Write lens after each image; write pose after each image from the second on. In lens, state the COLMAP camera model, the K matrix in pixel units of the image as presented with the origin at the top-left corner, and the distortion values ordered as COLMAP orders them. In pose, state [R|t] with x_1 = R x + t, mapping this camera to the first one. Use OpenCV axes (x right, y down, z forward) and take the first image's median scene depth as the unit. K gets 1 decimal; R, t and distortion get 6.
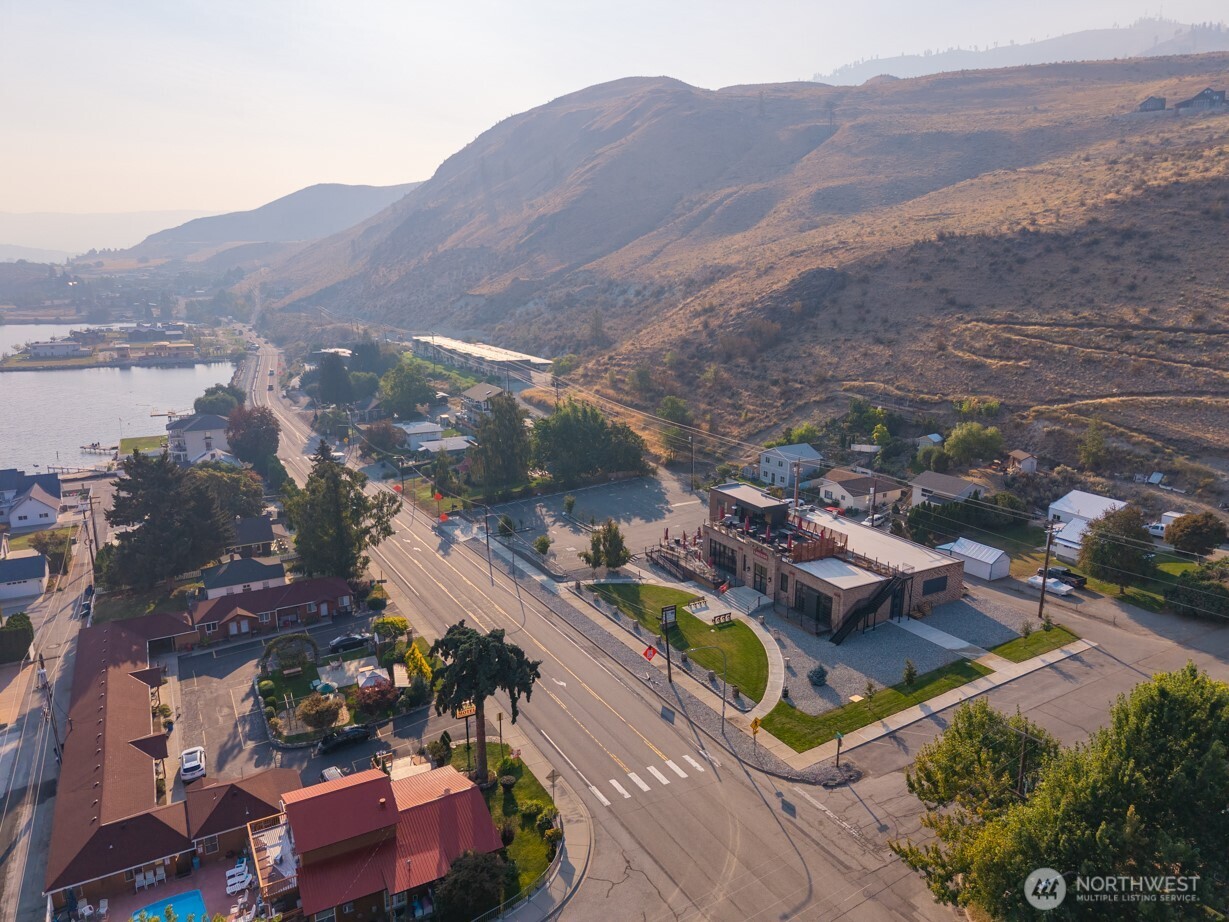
lens RADIAL K [[817.0, 0, 614.5], [0, 817.0, 461.0], [0, 0, 1]] dist [0.014844, -0.000837]
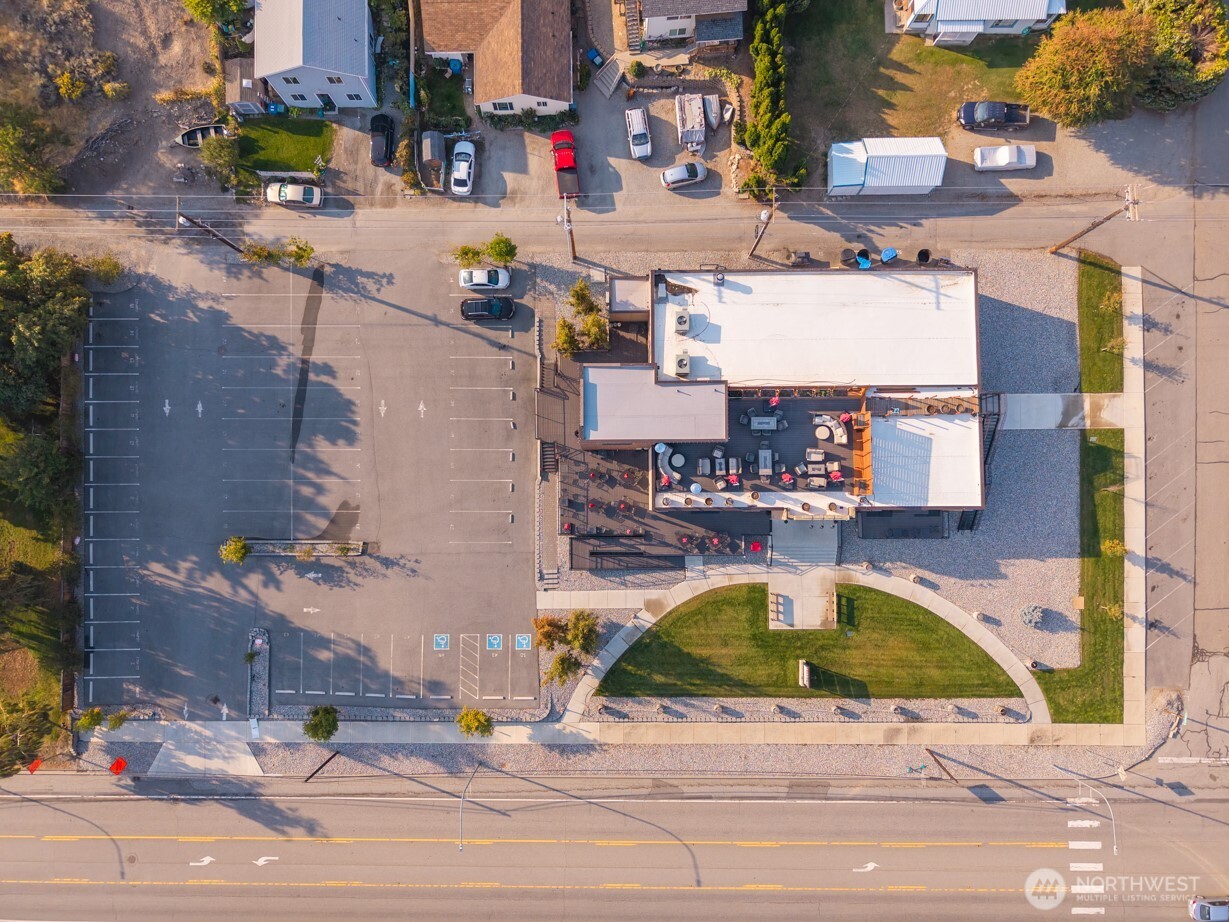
lens RADIAL K [[831.5, 0, 614.5], [0, 831.5, 461.0], [0, 0, 1]] dist [0.004928, -0.003238]
pose [[0.481831, -0.874694, 0.052437, 0.066760], [0.199470, 0.167757, 0.965437, -0.349917], [-0.853259, -0.454718, 0.255305, 0.616635]]
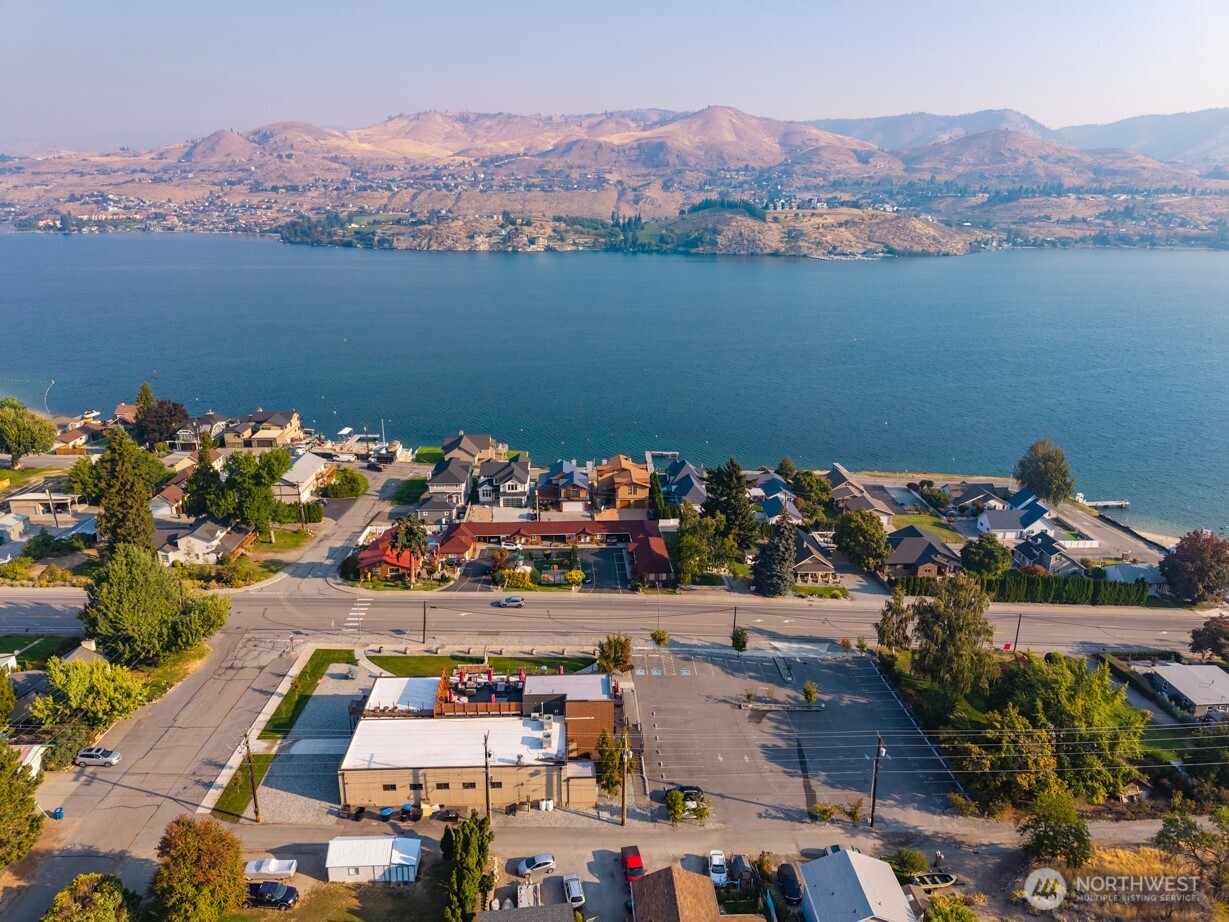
lens RADIAL K [[831.5, 0, 614.5], [0, 831.5, 461.0], [0, 0, 1]] dist [0.004928, -0.003238]
pose [[-0.446220, 0.265820, -0.854533, 0.623631], [-0.217185, 0.894156, 0.391555, -0.399969], [0.868169, 0.360312, -0.341258, 0.907690]]
